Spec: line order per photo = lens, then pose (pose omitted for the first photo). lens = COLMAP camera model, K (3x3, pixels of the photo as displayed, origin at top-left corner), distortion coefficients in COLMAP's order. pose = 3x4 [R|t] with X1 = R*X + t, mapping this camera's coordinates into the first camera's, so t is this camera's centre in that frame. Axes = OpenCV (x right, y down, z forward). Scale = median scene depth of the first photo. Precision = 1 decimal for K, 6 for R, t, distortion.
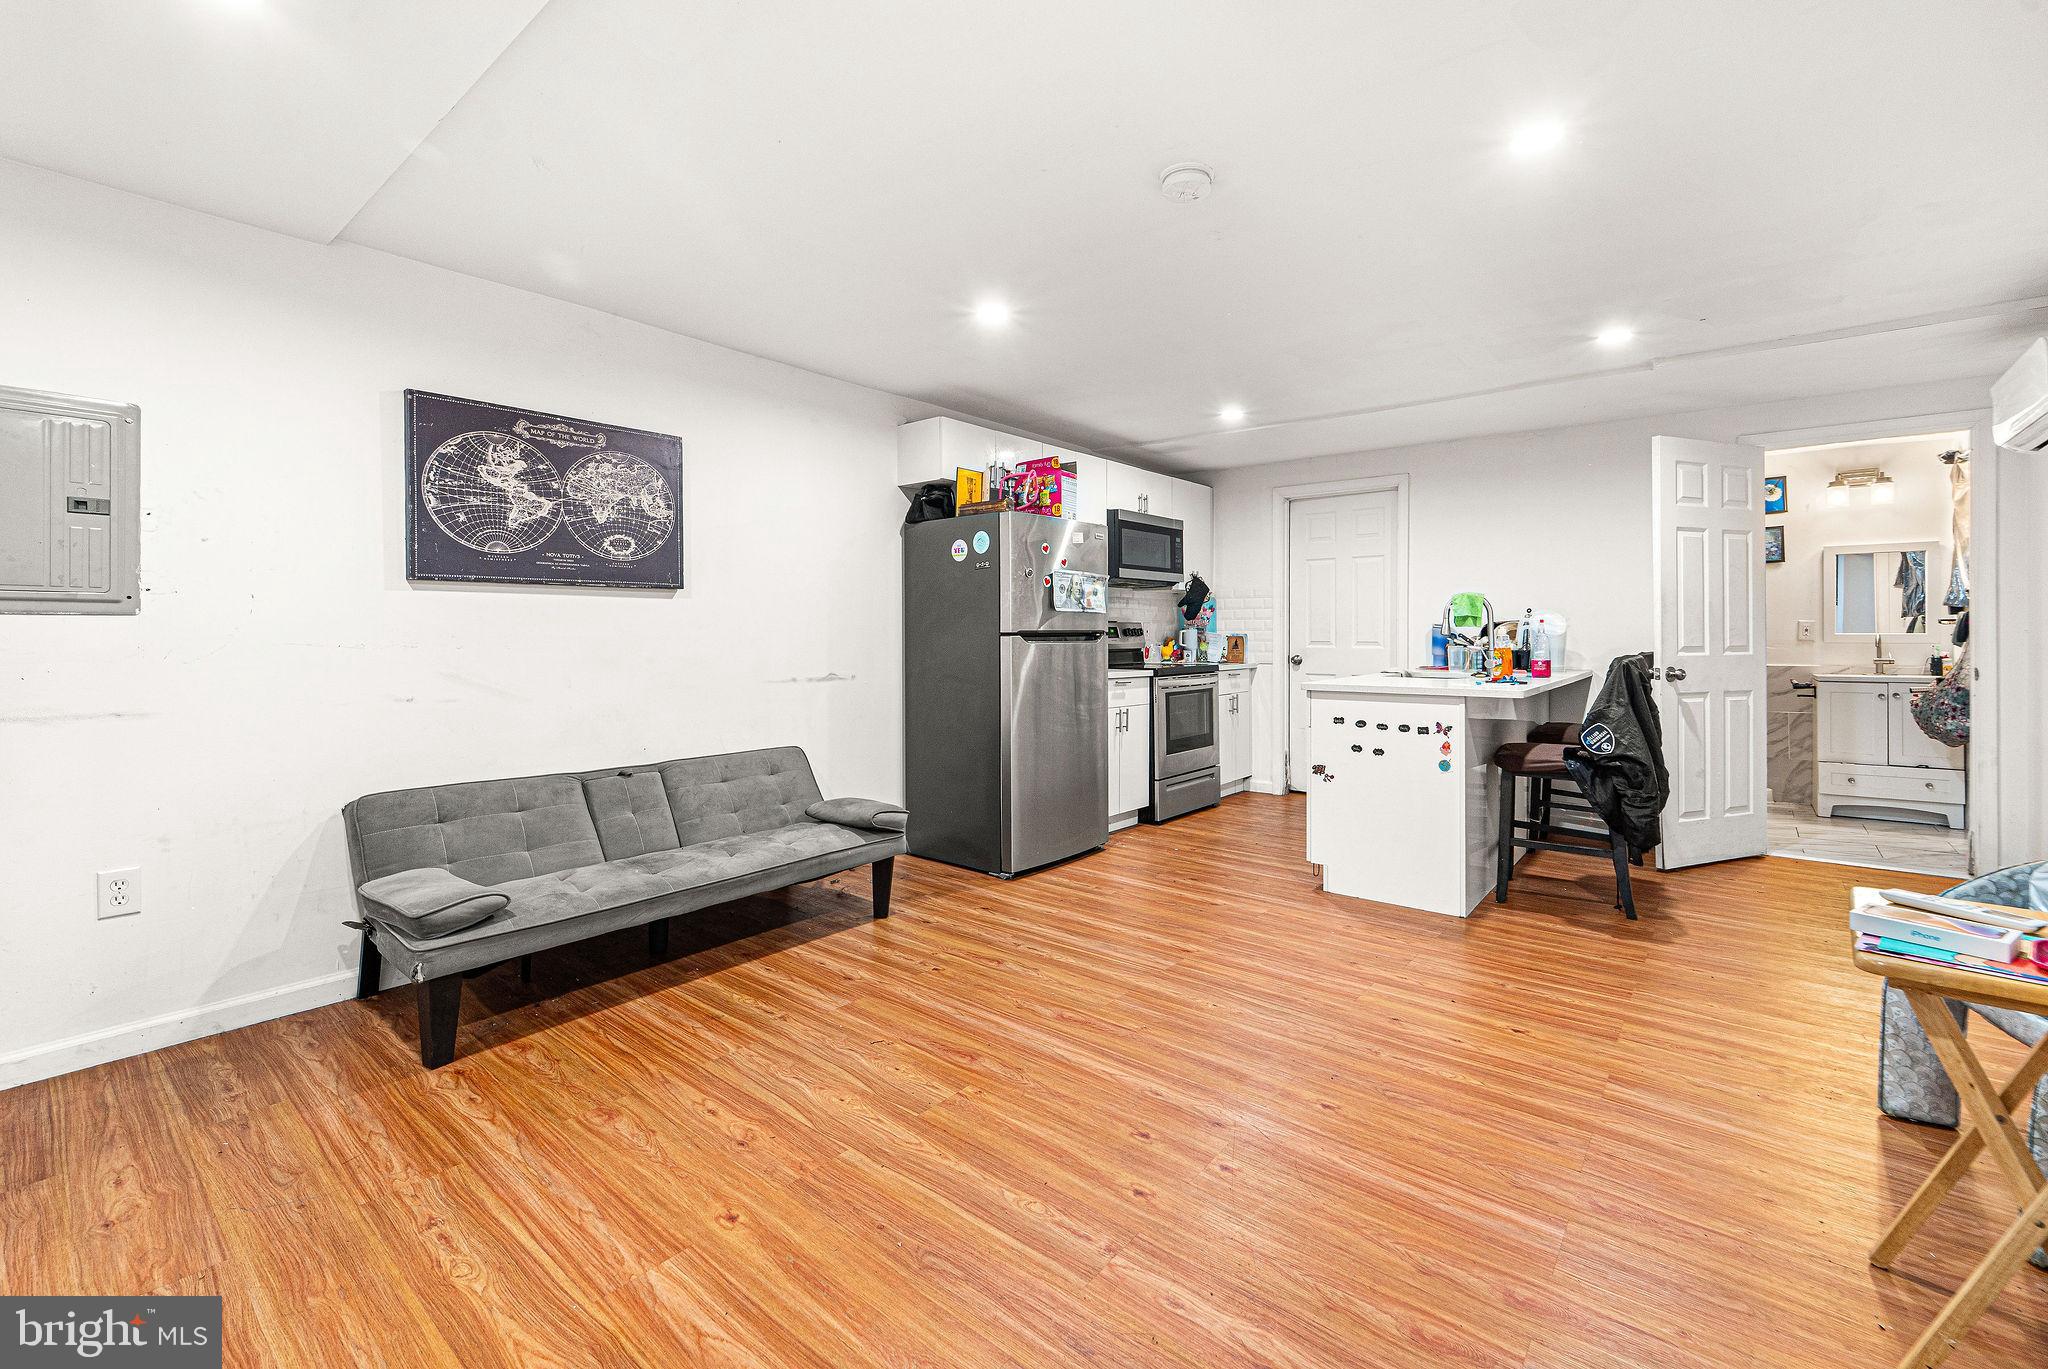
lens RADIAL K [[838.2, 0, 1036.6], [0, 838.2, 639.8], [0, 0, 1]] dist [-0.000642, -0.002168]
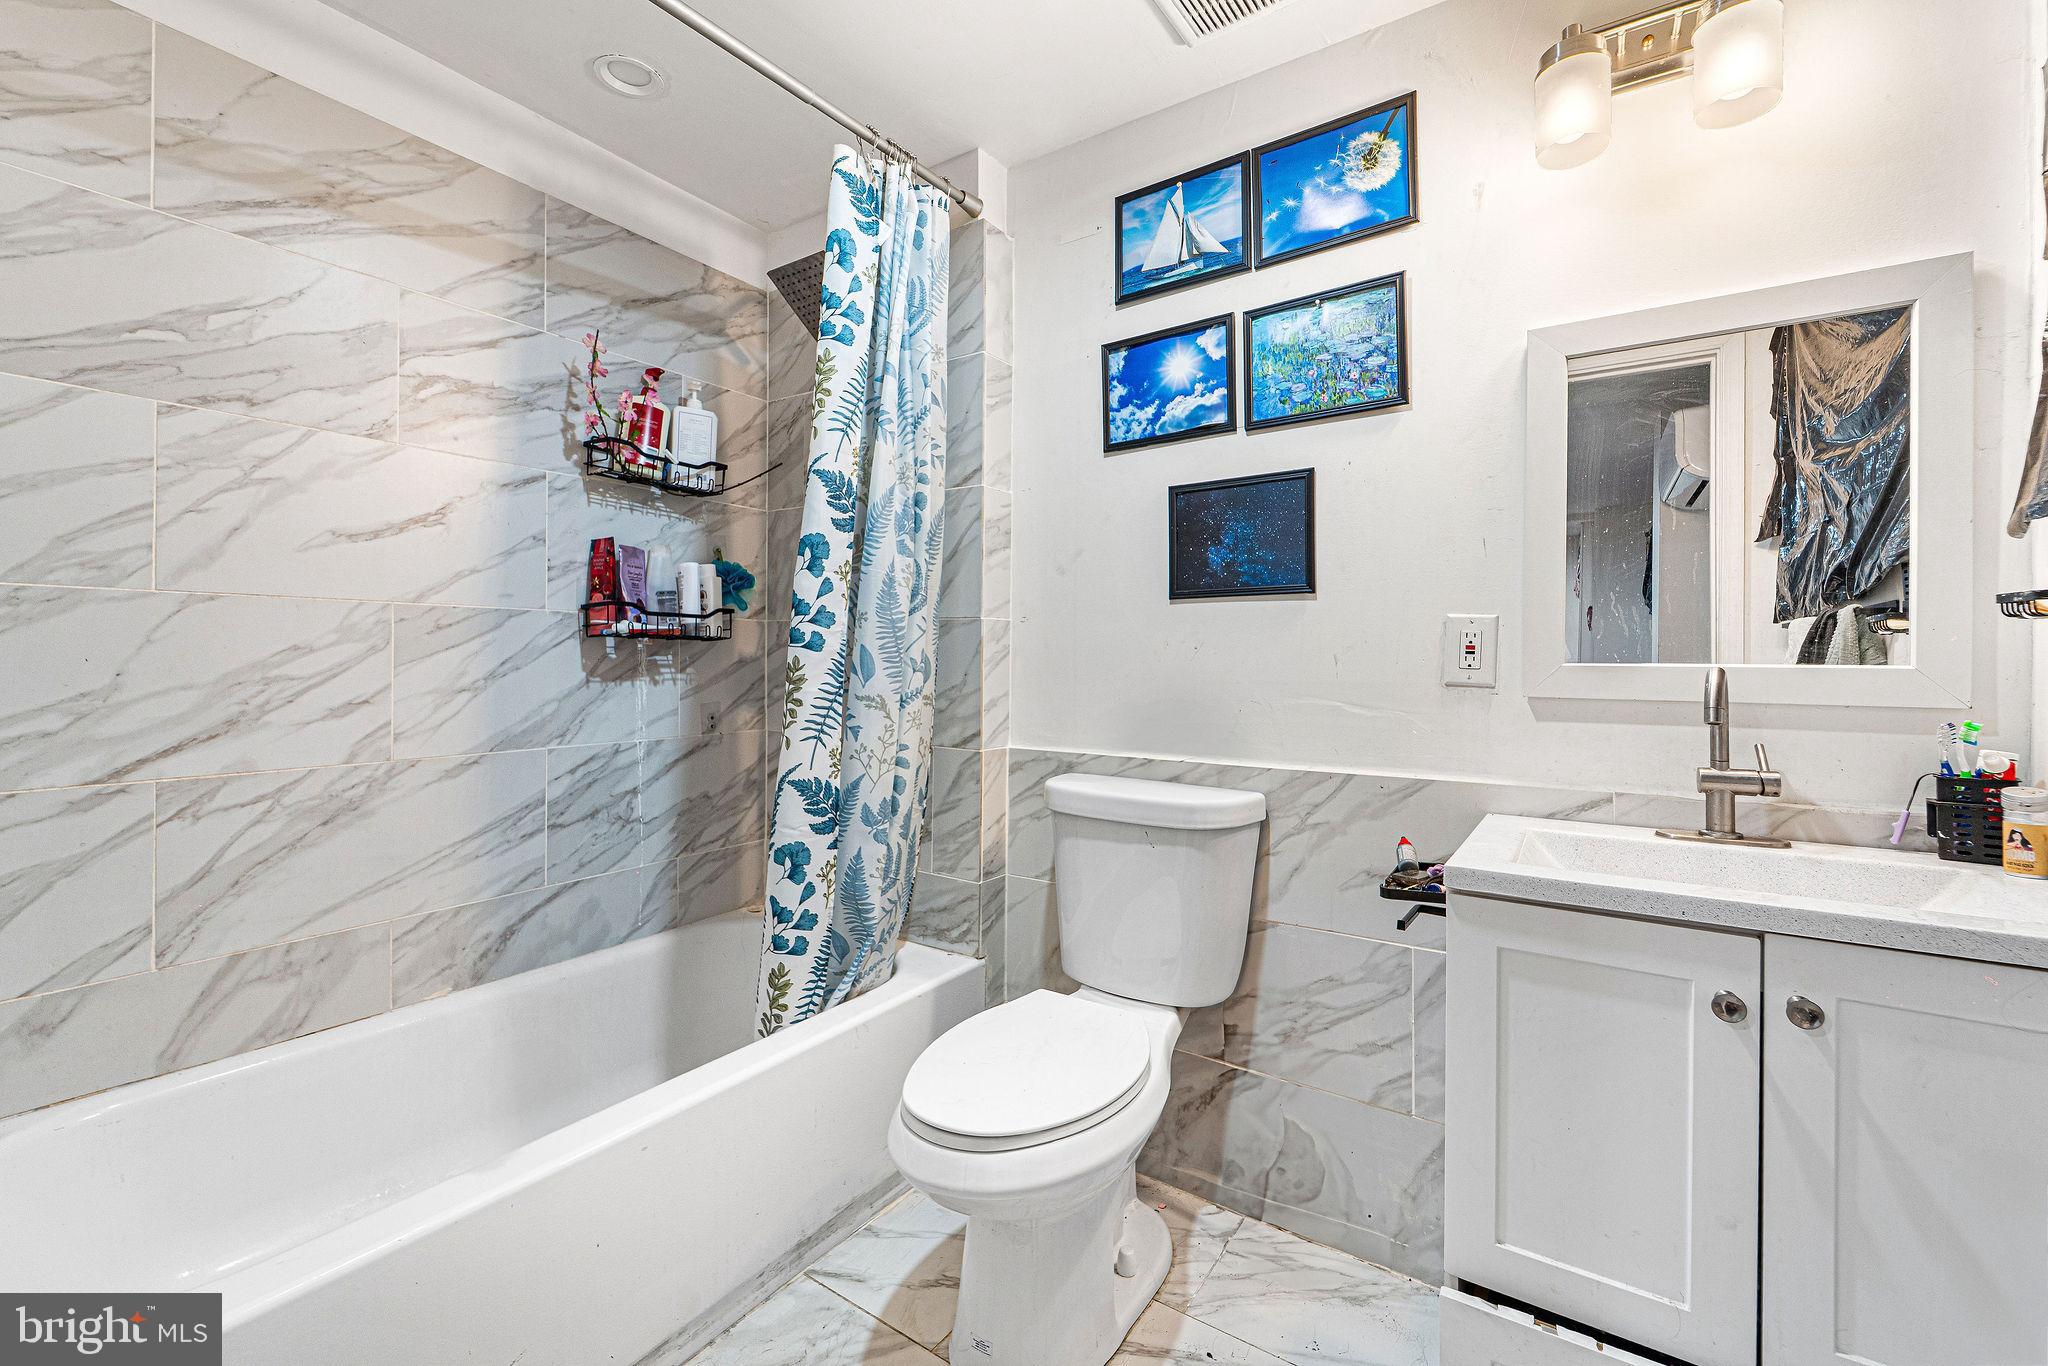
lens RADIAL K [[838.2, 0, 1019.8], [0, 838.2, 668.5], [0, 0, 1]] dist [-0.000642, -0.002168]
pose [[0.995613, 0.006108, 0.093364, 0.949570], [-0.006438, 0.999974, 0.003234, -0.007121], [-0.093342, -0.003821, 0.995627, 0.942611]]
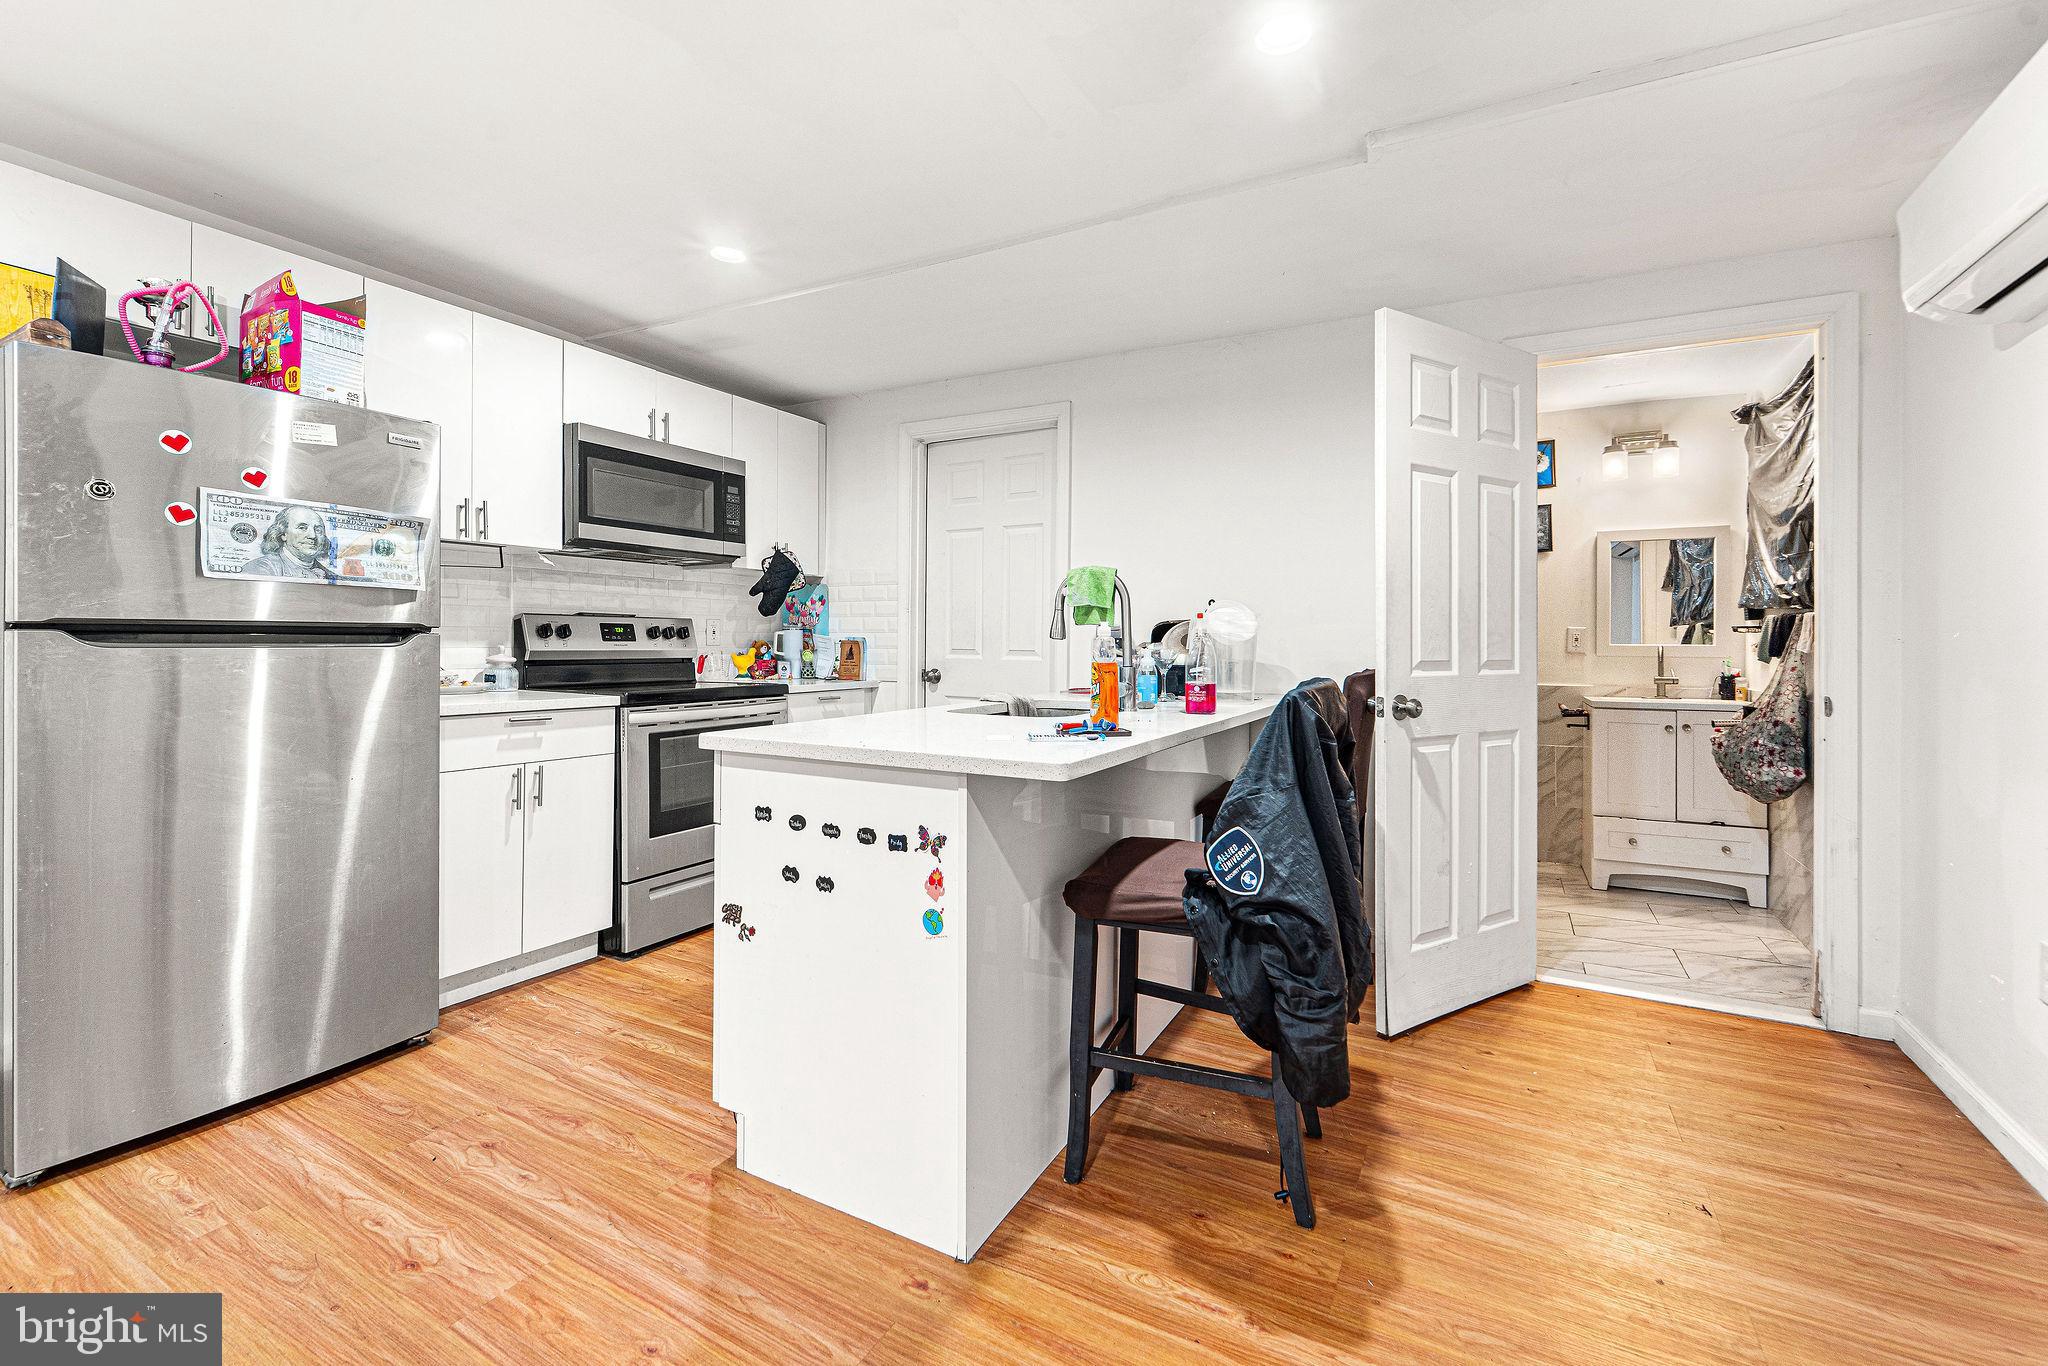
lens RADIAL K [[838.2, 0, 1021.5], [0, 838.2, 644.5], [0, 0, 1]] dist [-0.000642, -0.002168]
pose [[0.983498, 0.008556, 0.180719, 0.348897], [-0.007975, 0.999960, -0.003940, 0.000414], [-0.180745, 0.002434, 0.983527, 0.419210]]
